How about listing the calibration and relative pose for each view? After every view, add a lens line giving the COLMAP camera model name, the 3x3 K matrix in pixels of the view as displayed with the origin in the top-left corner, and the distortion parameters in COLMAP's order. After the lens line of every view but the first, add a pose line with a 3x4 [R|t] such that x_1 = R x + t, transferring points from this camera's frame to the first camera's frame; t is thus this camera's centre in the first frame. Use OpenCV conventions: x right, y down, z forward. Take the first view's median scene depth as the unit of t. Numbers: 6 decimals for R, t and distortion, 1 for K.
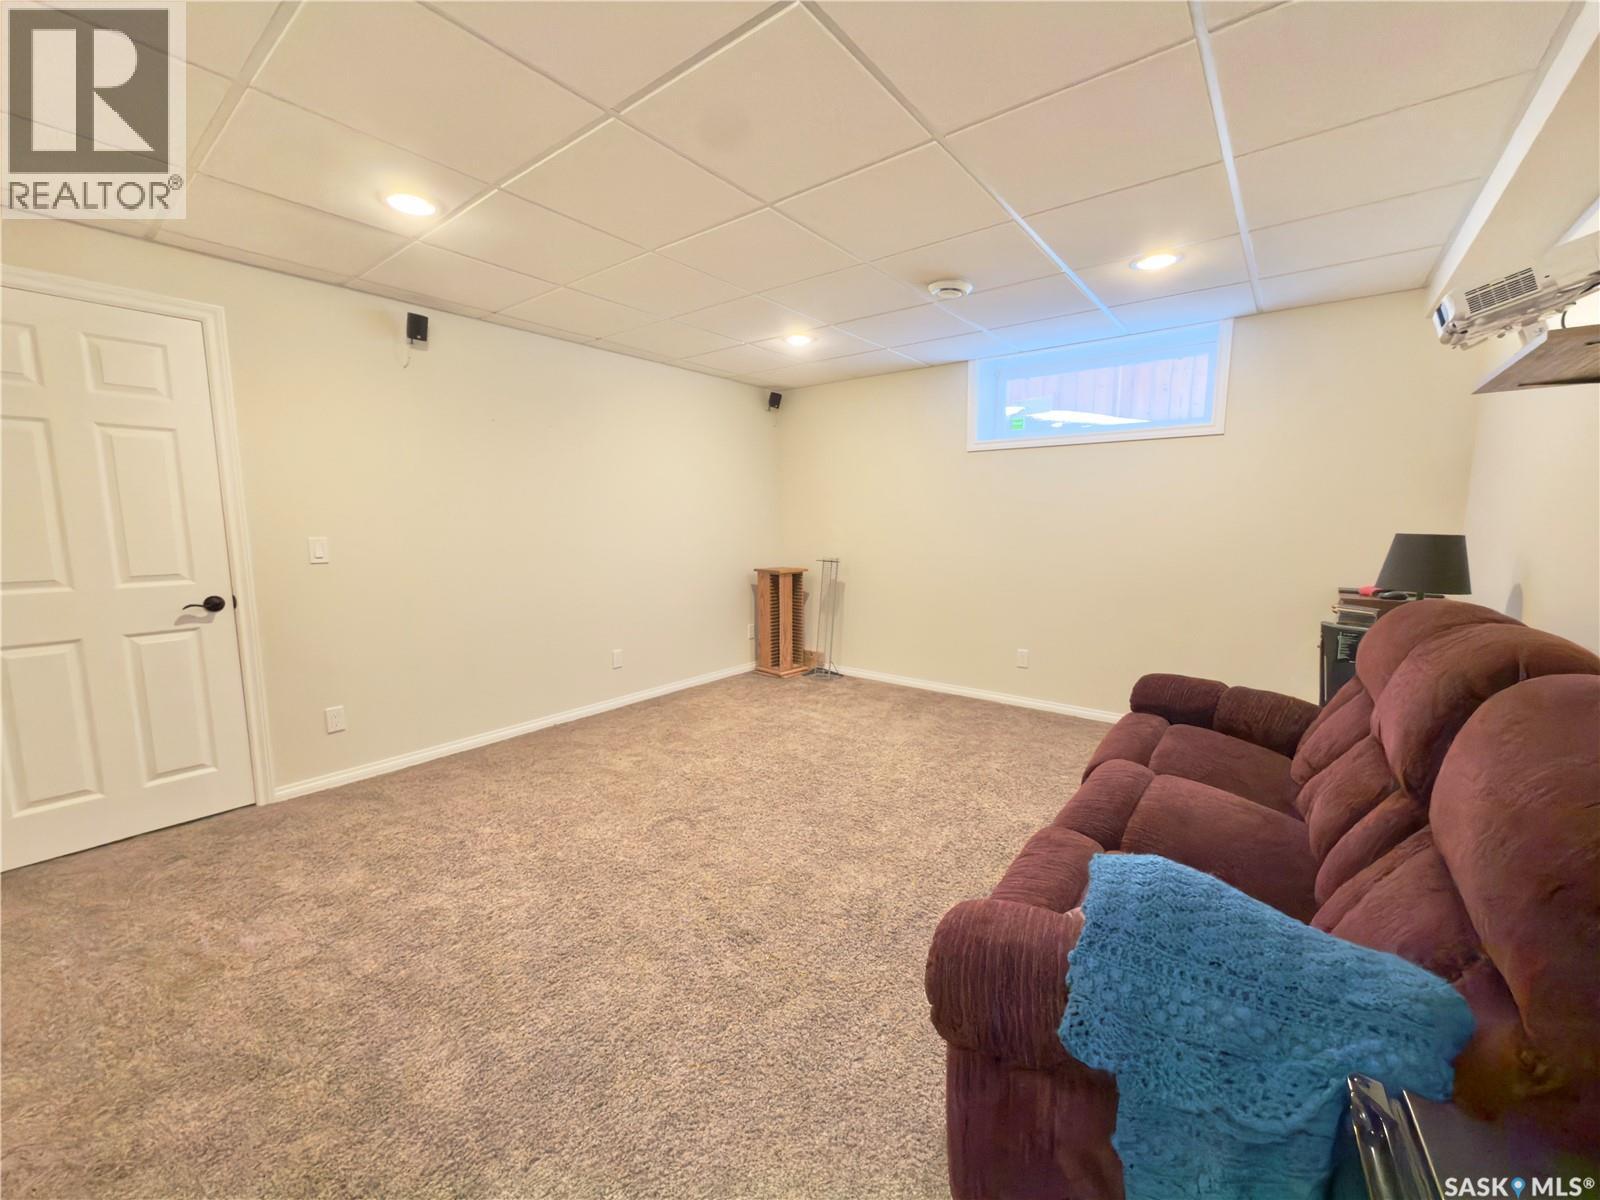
lens RADIAL K [[639.7, 0, 800.0], [0, 639.7, 600.0], [0, 0, 1]] dist [-0.000273, -0.000058]
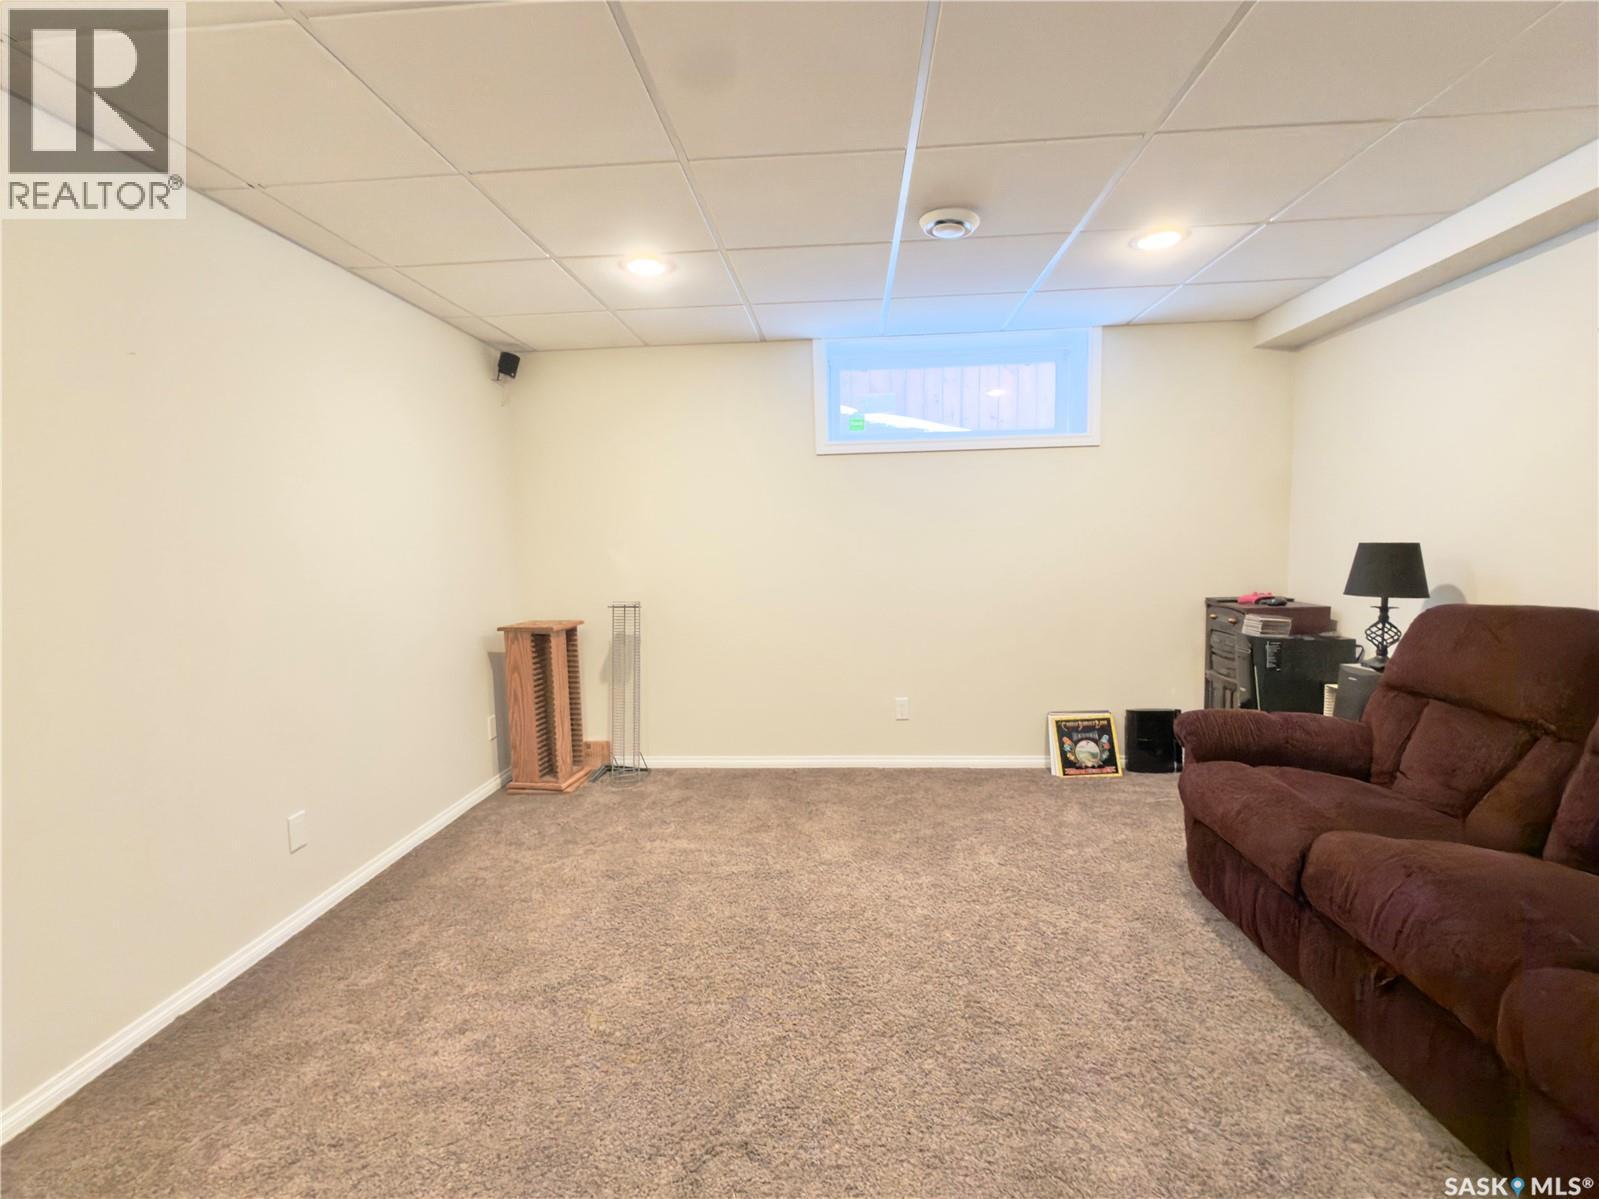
lens RADIAL K [[722.5, 0, 799.5], [0, 722.5, 599.5], [0, 0, 1]] dist [-0.000392, -0.000196]
pose [[0.826533, -0.068357, 0.558723, -0.224618], [0.094025, 0.995419, -0.017308, -0.036642], [-0.554980, 0.066840, 0.829174, 0.252452]]
